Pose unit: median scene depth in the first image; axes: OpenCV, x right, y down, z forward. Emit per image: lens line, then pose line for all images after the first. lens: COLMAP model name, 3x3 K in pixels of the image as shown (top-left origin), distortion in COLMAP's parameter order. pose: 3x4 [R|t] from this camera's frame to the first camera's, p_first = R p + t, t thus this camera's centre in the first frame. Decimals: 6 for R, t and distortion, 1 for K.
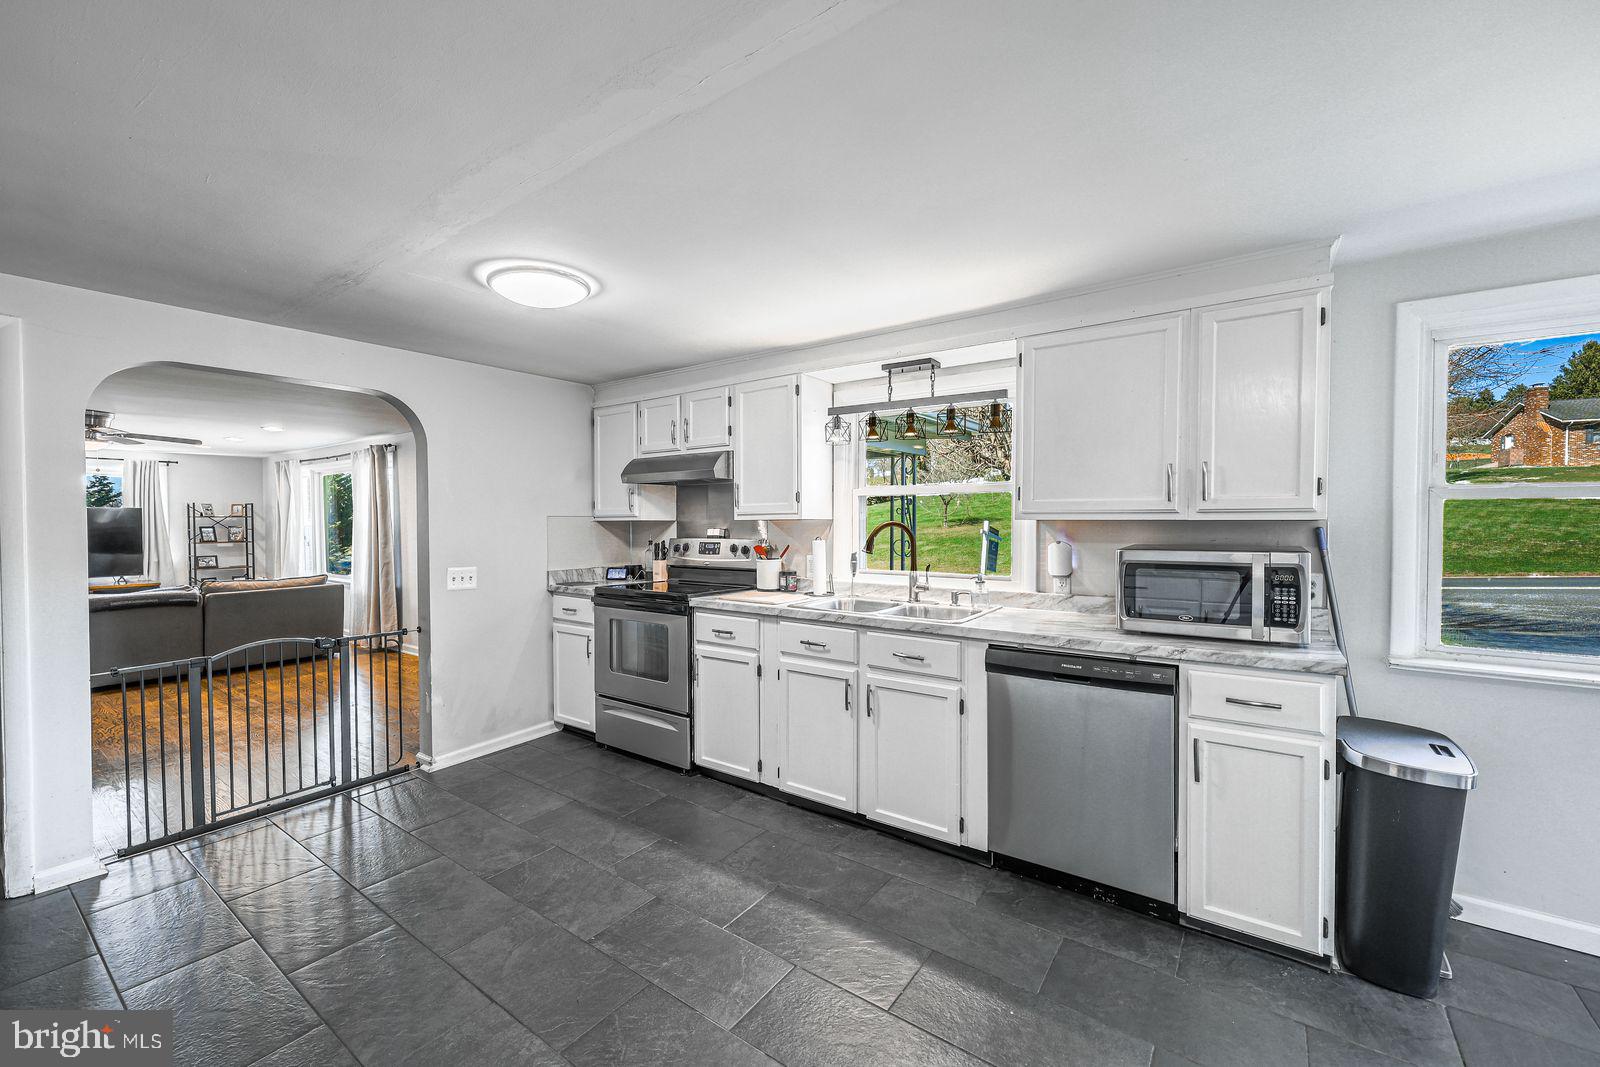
lens RADIAL K [[644.8, 0, 801.0], [0, 644.8, 534.4], [0, 0, 1]] dist [0.002151, -0.000243]
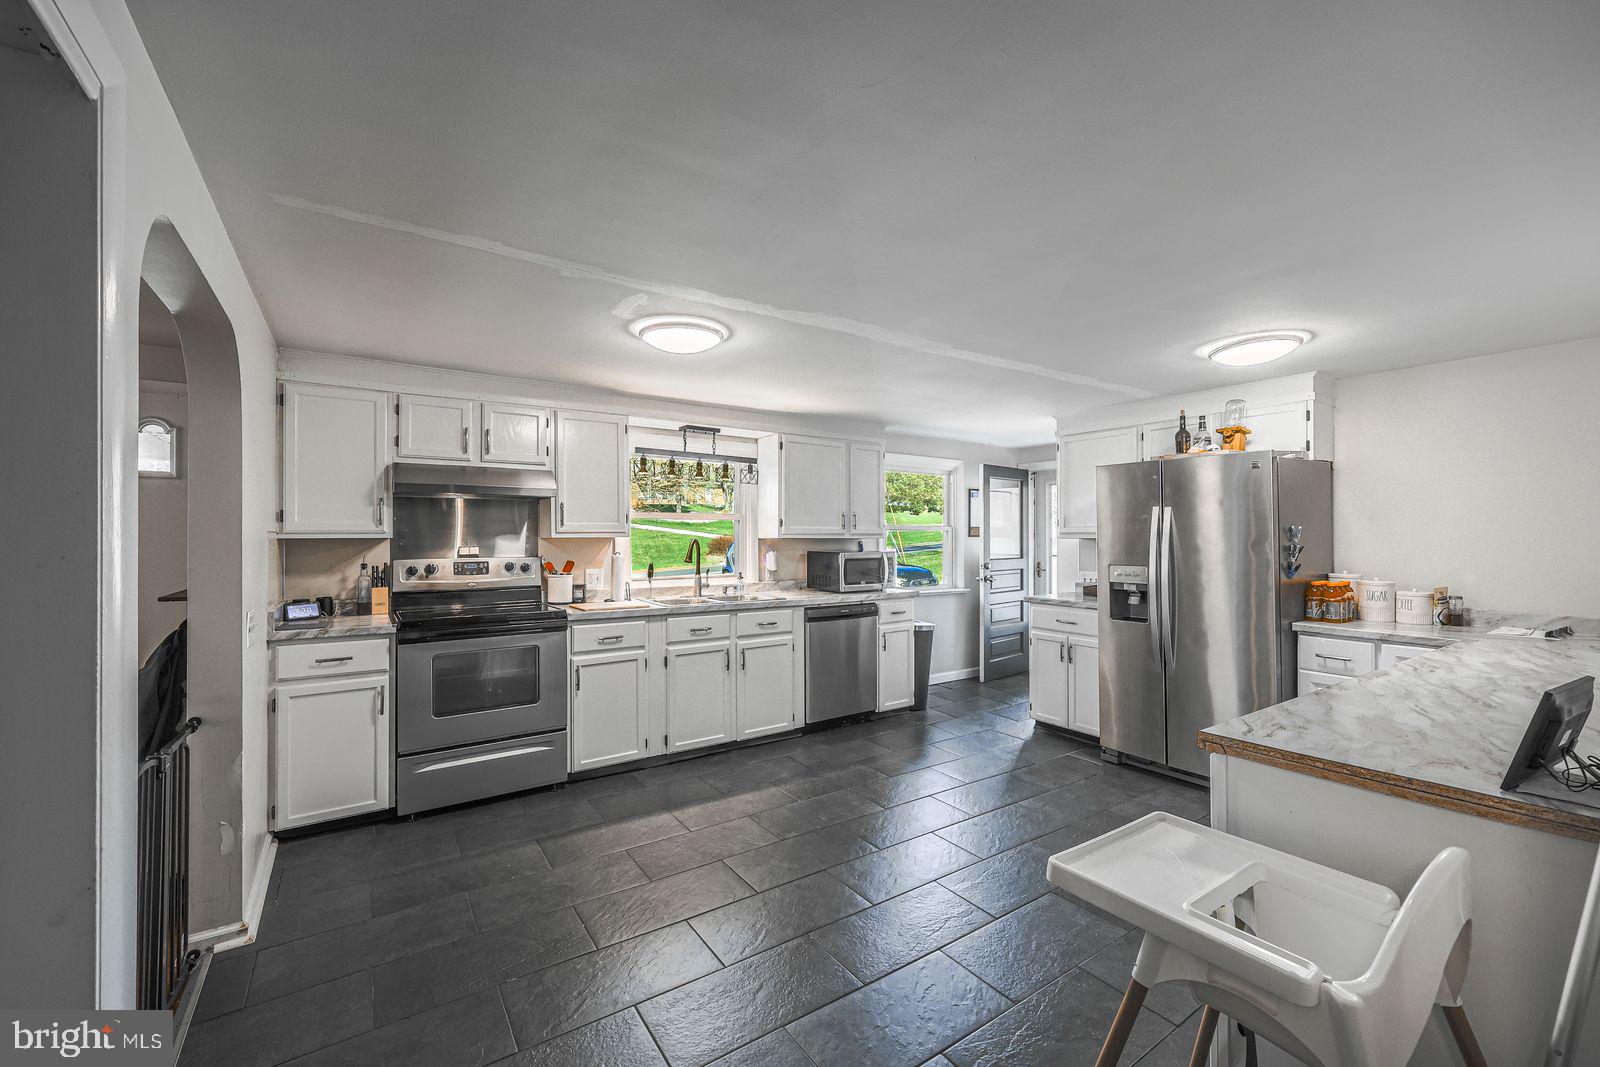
lens RADIAL K [[644.8, 0, 797.2], [0, 644.8, 533.4], [0, 0, 1]] dist [0.002151, -0.000243]
pose [[0.351920, 0.008521, 0.935991, -1.060493], [0.020752, 0.999642, -0.016903, -0.004187], [-0.935800, 0.025372, 0.351617, 0.299282]]
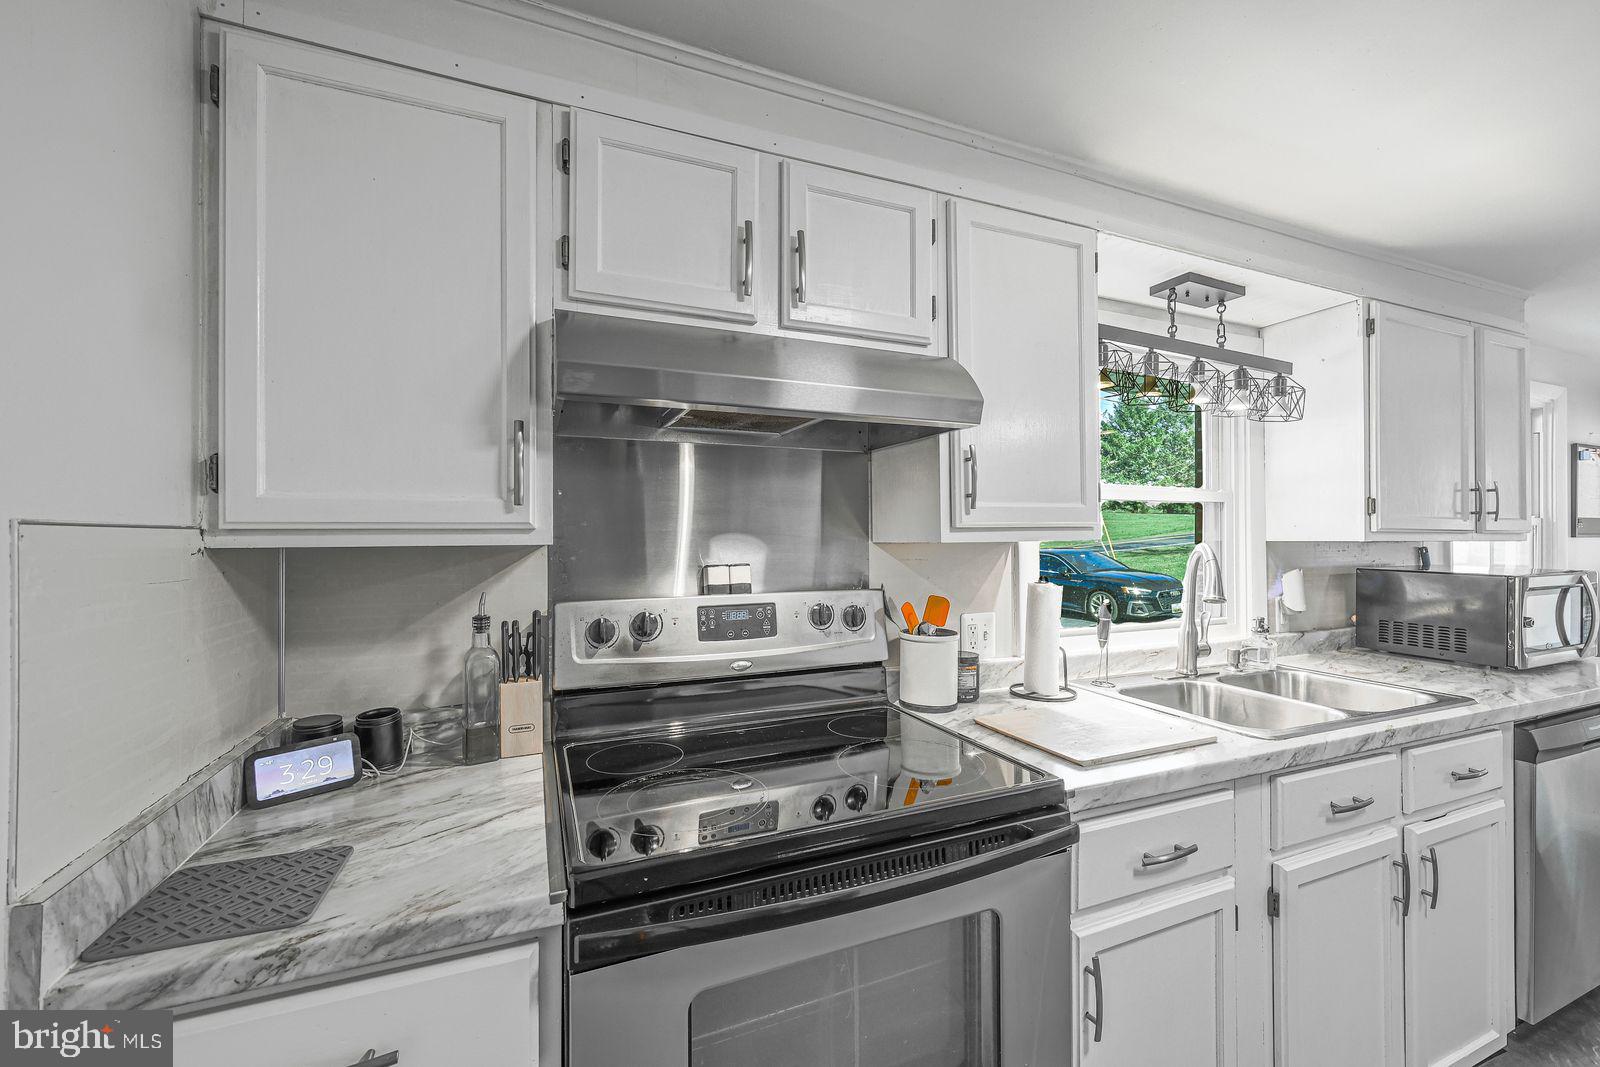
lens RADIAL K [[644.8, 0, 799.3], [0, 644.8, 532.6], [0, 0, 1]] dist [0.002151, -0.000243]
pose [[0.530781, 0.007482, 0.847476, -0.537455], [0.018684, 0.999615, -0.020527, -0.025091], [-0.847303, 0.026730, 0.530437, 0.982185]]
